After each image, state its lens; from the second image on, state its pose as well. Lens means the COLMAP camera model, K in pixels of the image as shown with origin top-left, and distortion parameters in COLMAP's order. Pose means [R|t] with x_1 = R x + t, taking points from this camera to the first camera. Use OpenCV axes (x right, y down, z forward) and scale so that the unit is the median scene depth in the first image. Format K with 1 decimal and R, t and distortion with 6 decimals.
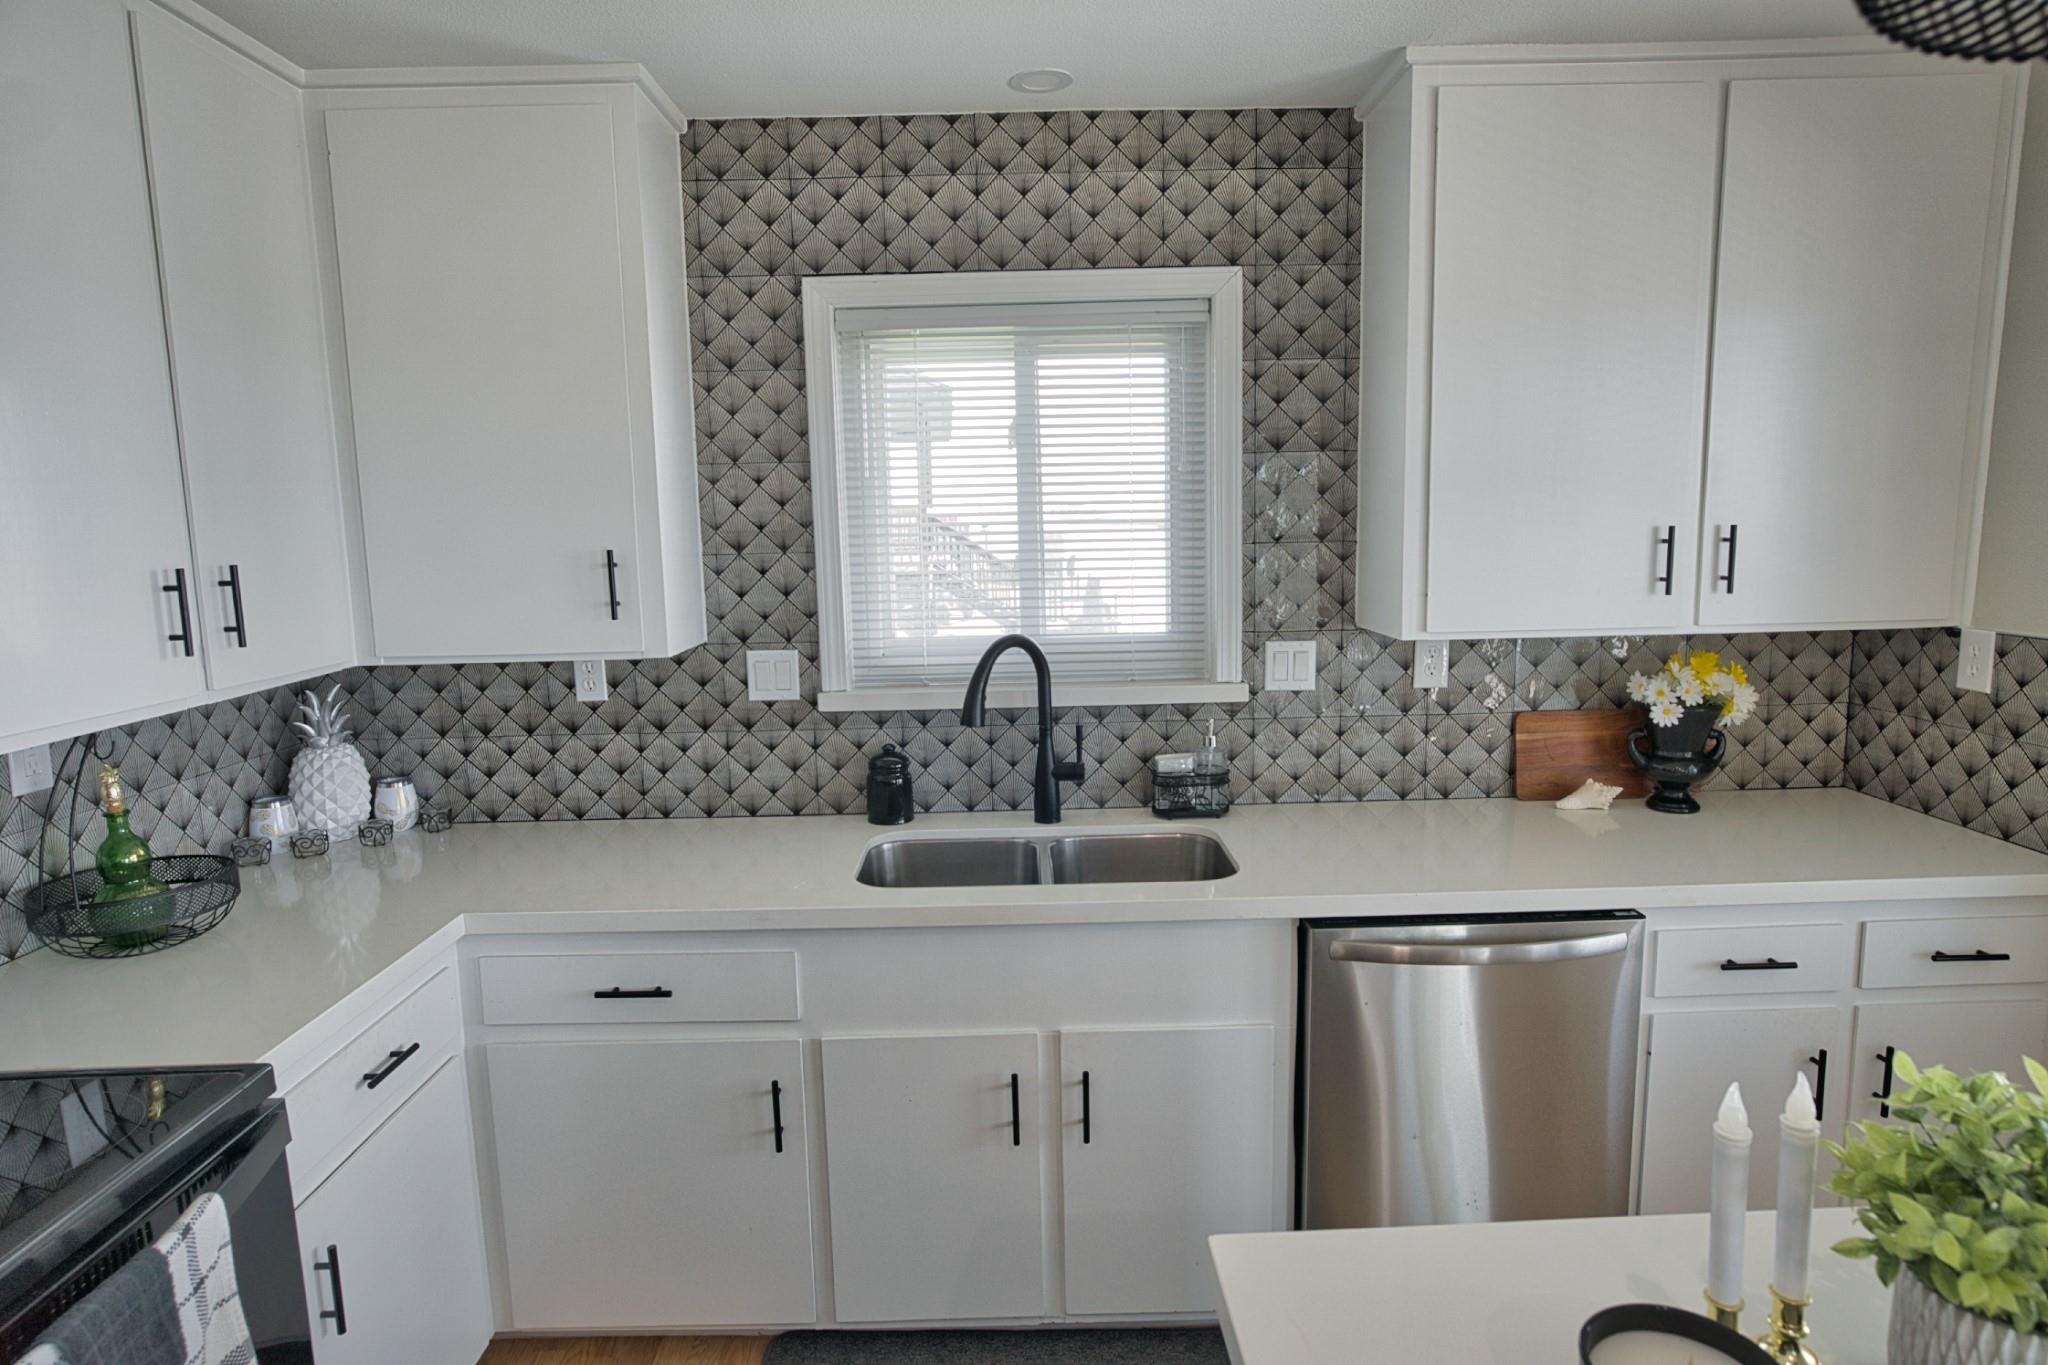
lens RADIAL K [[1174.1, 0, 1022.5], [0, 1174.1, 680.1], [0, 0, 1]] dist [-0.033405, 0.023176]
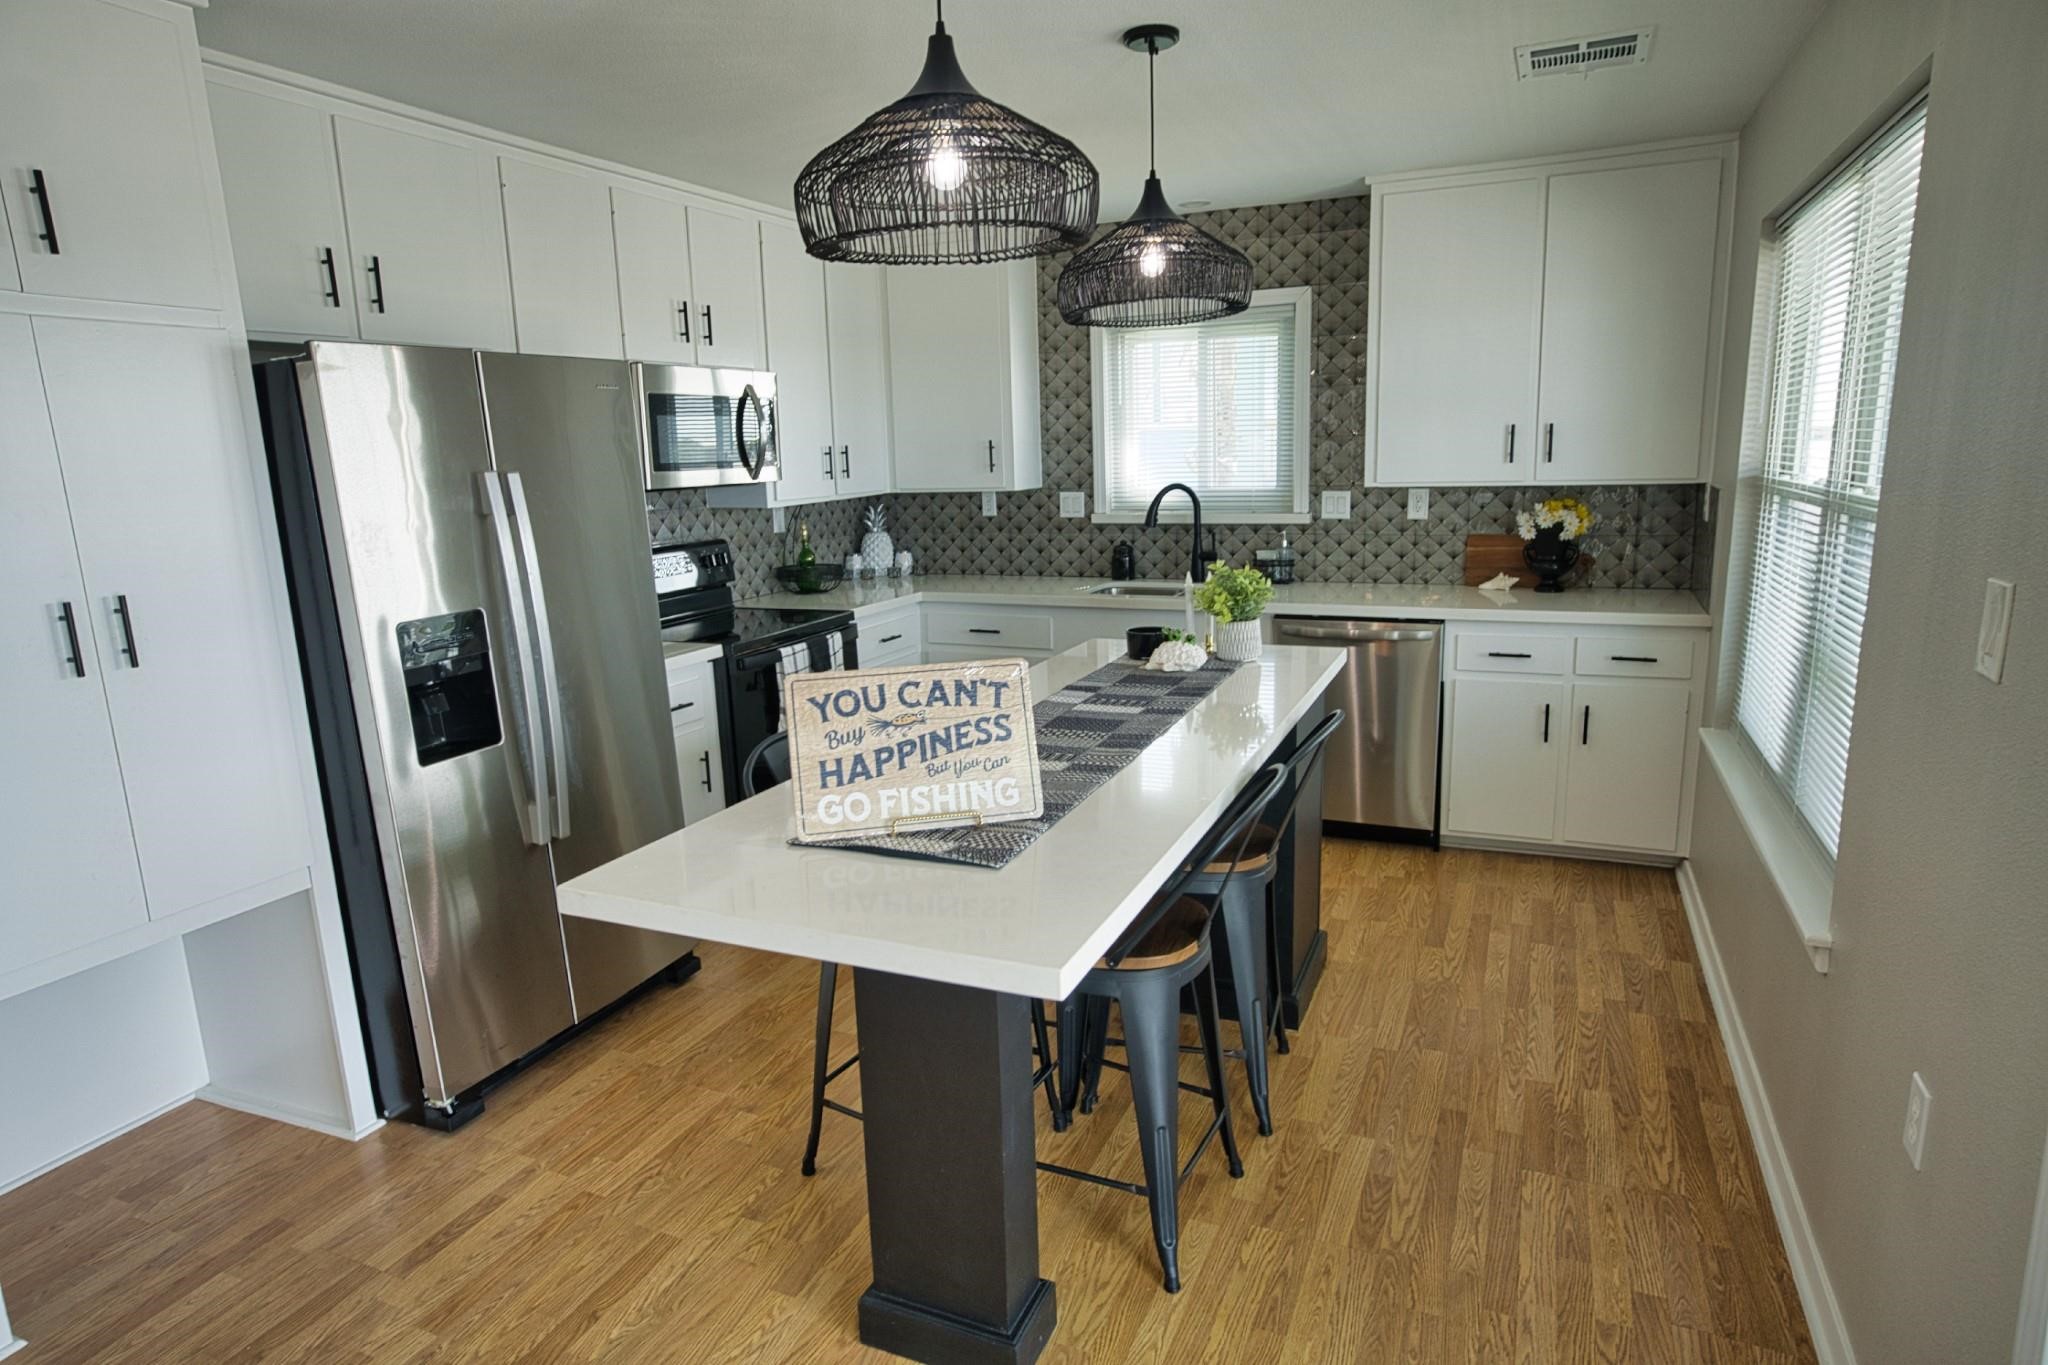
lens RADIAL K [[1174.1, 0, 1015.0], [0, 1174.1, 682.2], [0, 0, 1]] dist [-0.033405, 0.023176]
pose [[0.907854, 0.078706, -0.411833, 0.577117], [-0.047417, 0.995195, 0.085666, 0.137426], [0.416597, -0.058244, 0.907224, -0.922299]]
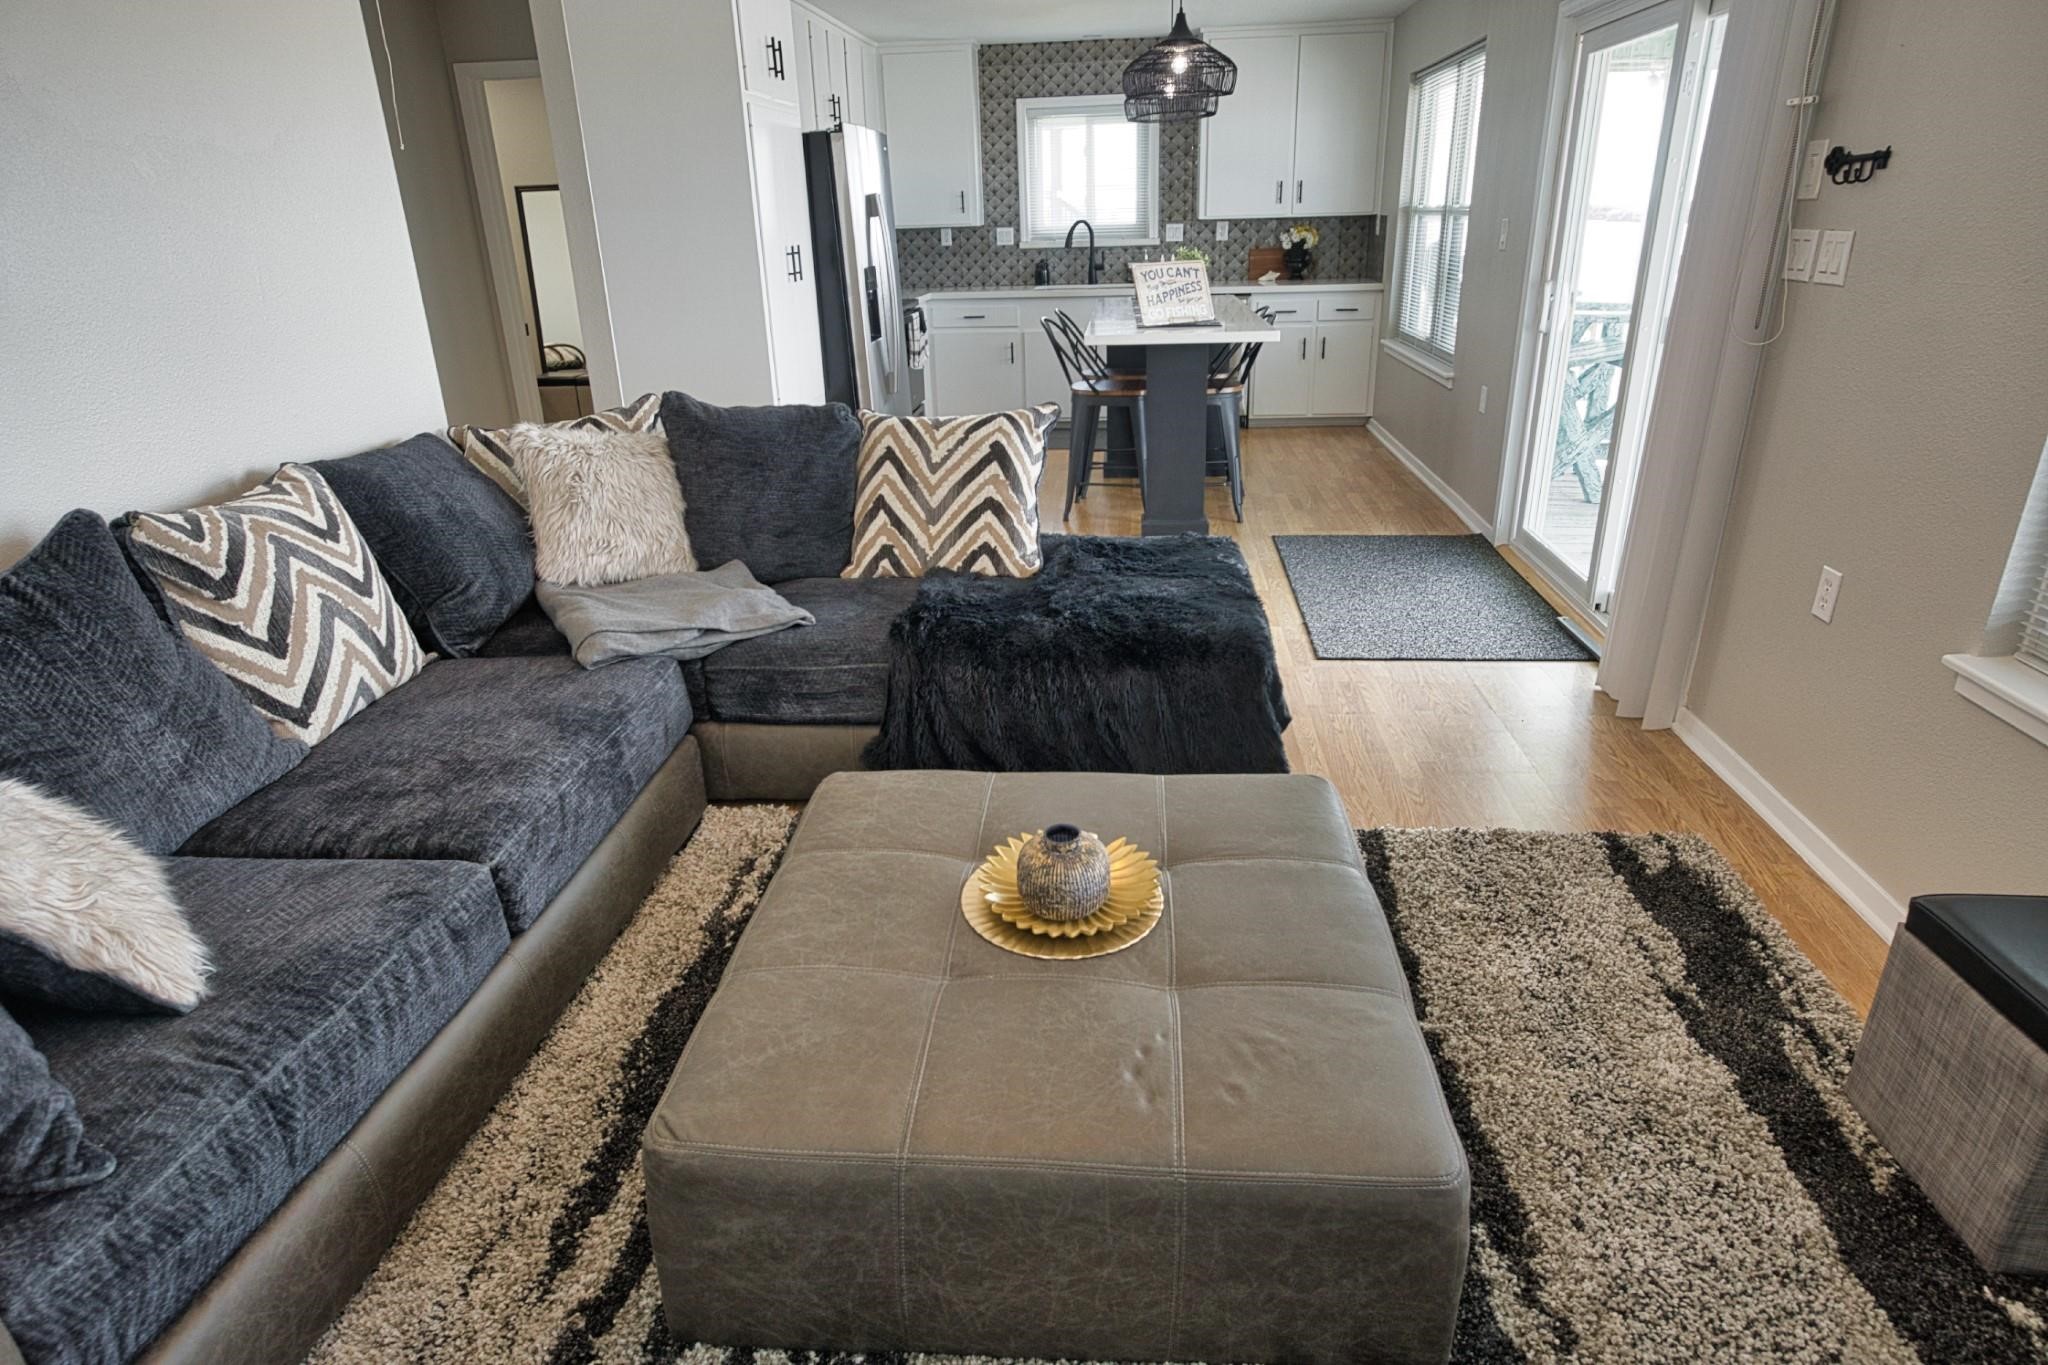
lens RADIAL K [[1174.1, 0, 1017.4], [0, 1174.1, 685.4], [0, 0, 1]] dist [-0.033405, 0.023176]
pose [[0.993757, 0.035463, -0.105781, 0.196840], [-0.008081, 0.968526, 0.248782, 0.394425], [0.111274, -0.246374, 0.962766, -2.363841]]
